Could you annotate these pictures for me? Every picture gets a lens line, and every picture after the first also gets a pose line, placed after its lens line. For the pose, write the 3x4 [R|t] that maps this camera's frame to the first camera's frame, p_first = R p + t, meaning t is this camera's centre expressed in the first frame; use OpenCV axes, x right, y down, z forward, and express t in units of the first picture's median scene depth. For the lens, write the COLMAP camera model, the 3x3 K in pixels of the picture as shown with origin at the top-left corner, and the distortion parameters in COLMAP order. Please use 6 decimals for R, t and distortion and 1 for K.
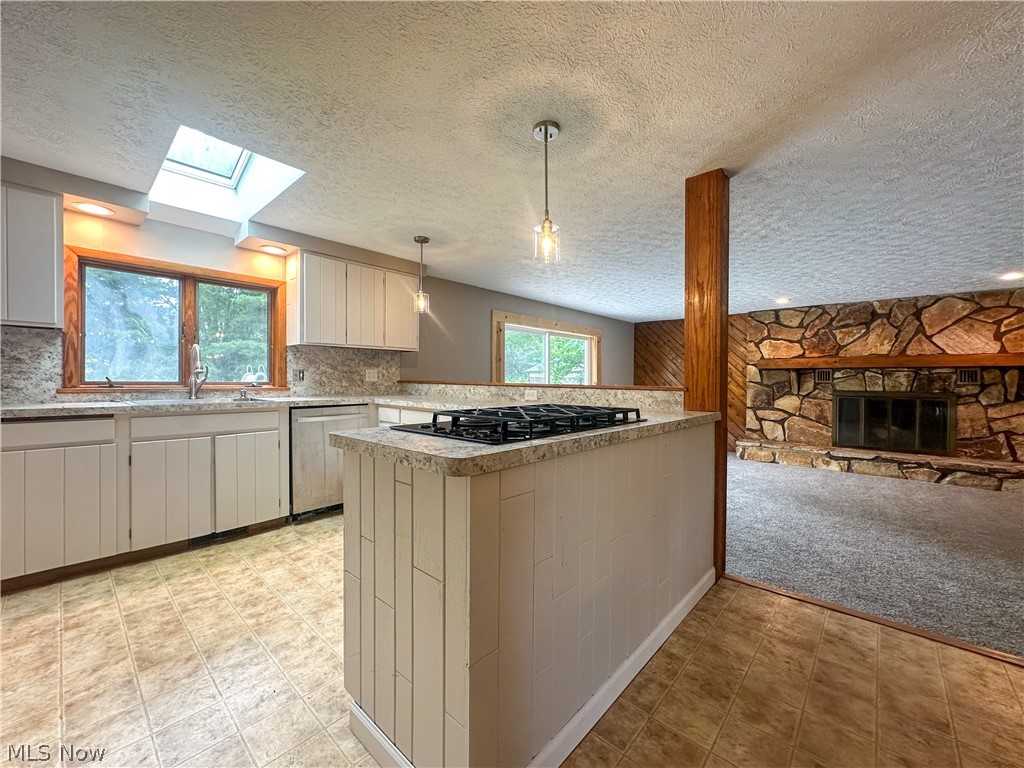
lens RADIAL K [[422.3, 0, 514.6], [0, 422.3, 380.7], [0, 0, 1]] dist [0.010209, -0.003496]
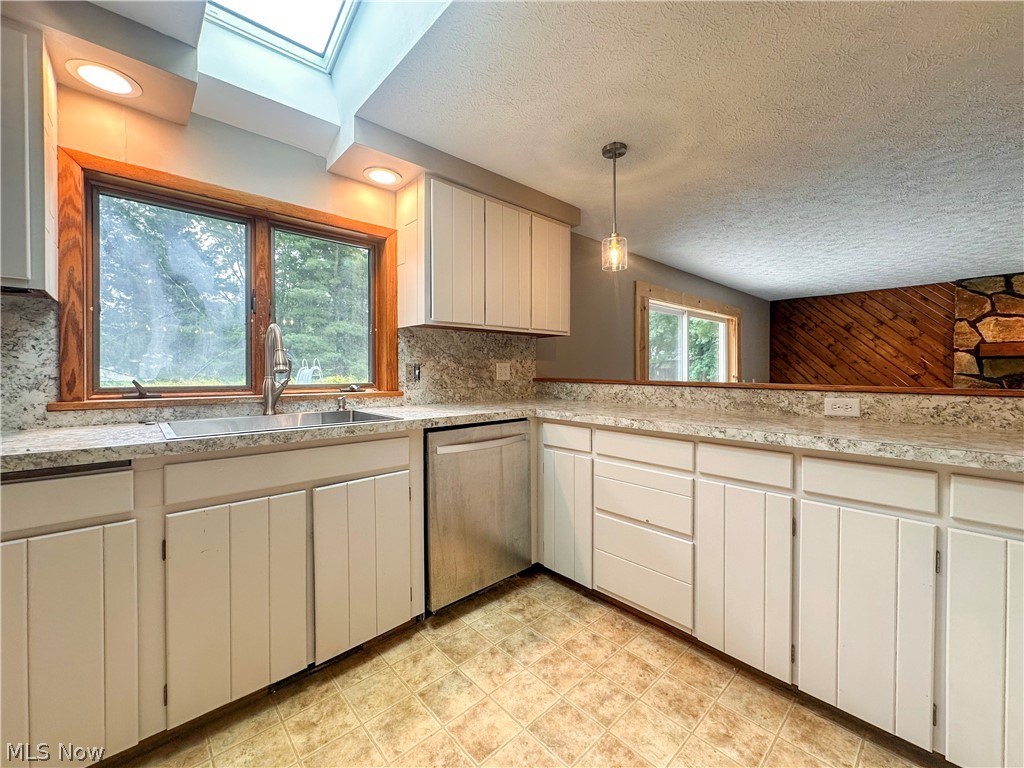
lens RADIAL K [[422.3, 0, 509.7], [0, 422.3, 371.2], [0, 0, 1]] dist [0.010209, -0.003496]
pose [[0.995159, -0.005761, -0.098106, -0.315941], [0.005740, 0.999983, -0.000497, -0.014756], [0.098108, -0.000069, 0.995176, 0.382303]]
